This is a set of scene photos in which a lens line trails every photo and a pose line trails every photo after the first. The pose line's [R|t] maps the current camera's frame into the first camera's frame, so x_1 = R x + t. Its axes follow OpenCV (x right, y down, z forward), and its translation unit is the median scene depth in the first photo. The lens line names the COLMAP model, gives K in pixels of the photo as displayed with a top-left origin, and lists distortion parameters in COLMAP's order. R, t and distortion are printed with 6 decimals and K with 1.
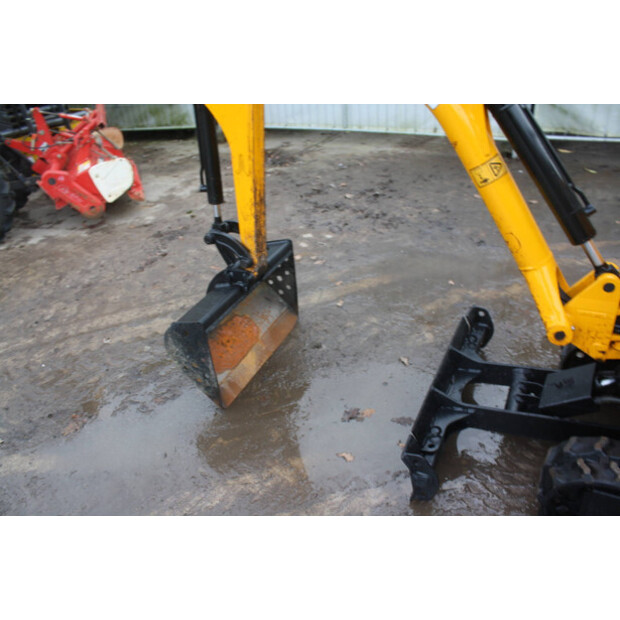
lens RADIAL K [[511.5, 0, 309.5], [0, 511.5, 305.7], [0, 0, 1]] dist [-0.152887, 0.108339]
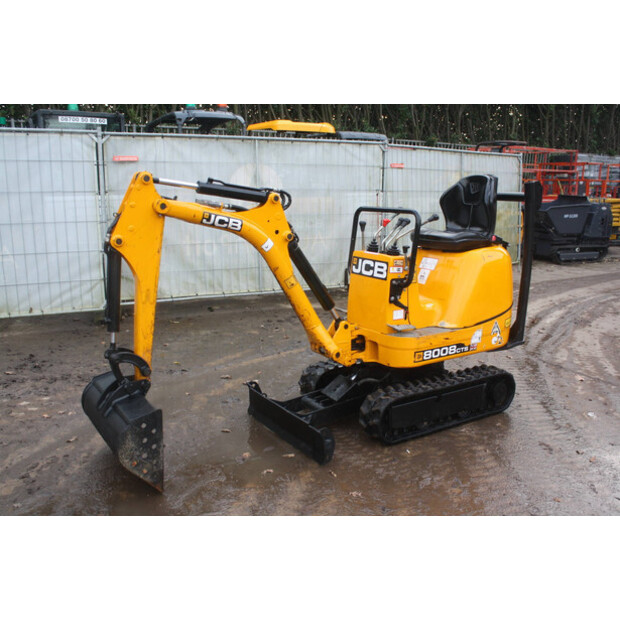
lens RADIAL K [[606.4, 0, 307.1], [0, 606.4, 307.5], [0, 0, 1]] dist [-0.094275, 0.000000]
pose [[0.522844, -0.070075, 0.849543, -1.120181], [0.391931, 0.904788, -0.166579, 0.170444], [-0.756984, 0.420057, 0.500528, -0.141626]]
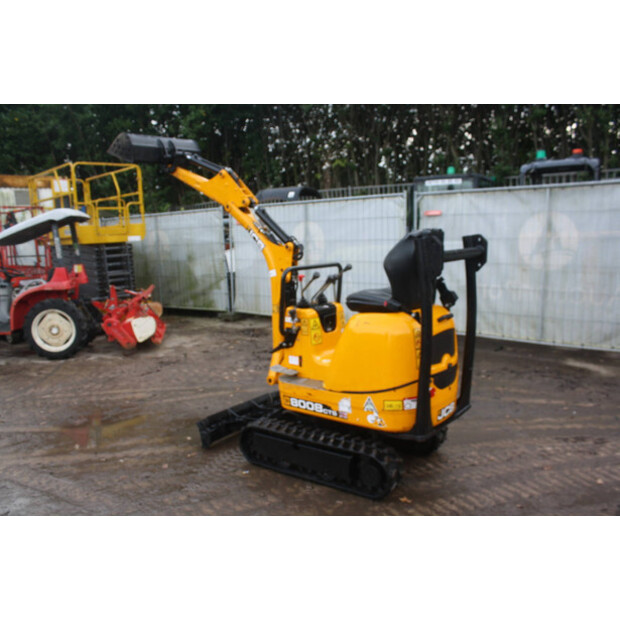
lens RADIAL K [[511.5, 0, 311.3], [0, 511.5, 327.6], [0, 0, 1]] dist [-0.152887, 0.108339]
pose [[0.986286, 0.090257, -0.138180, 0.736616], [-0.132017, 0.933894, -0.332287, 0.431197], [0.099054, 0.345972, 0.933001, -0.995200]]
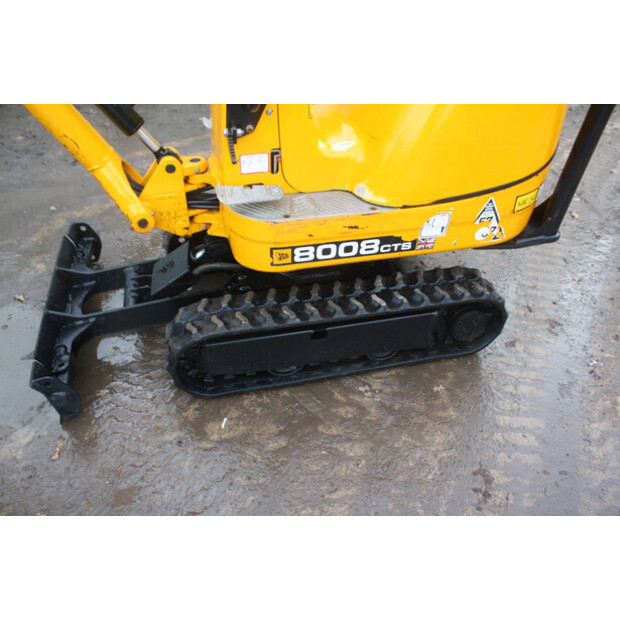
lens RADIAL K [[511.5, 0, 315.5], [0, 511.5, 312.7], [0, 0, 1]] dist [-0.152887, 0.108339]
pose [[0.757670, -0.331674, 0.562076, 0.081265], [0.243427, 0.942706, 0.228143, 0.060048], [-0.605541, -0.036033, 0.794998, -0.063948]]
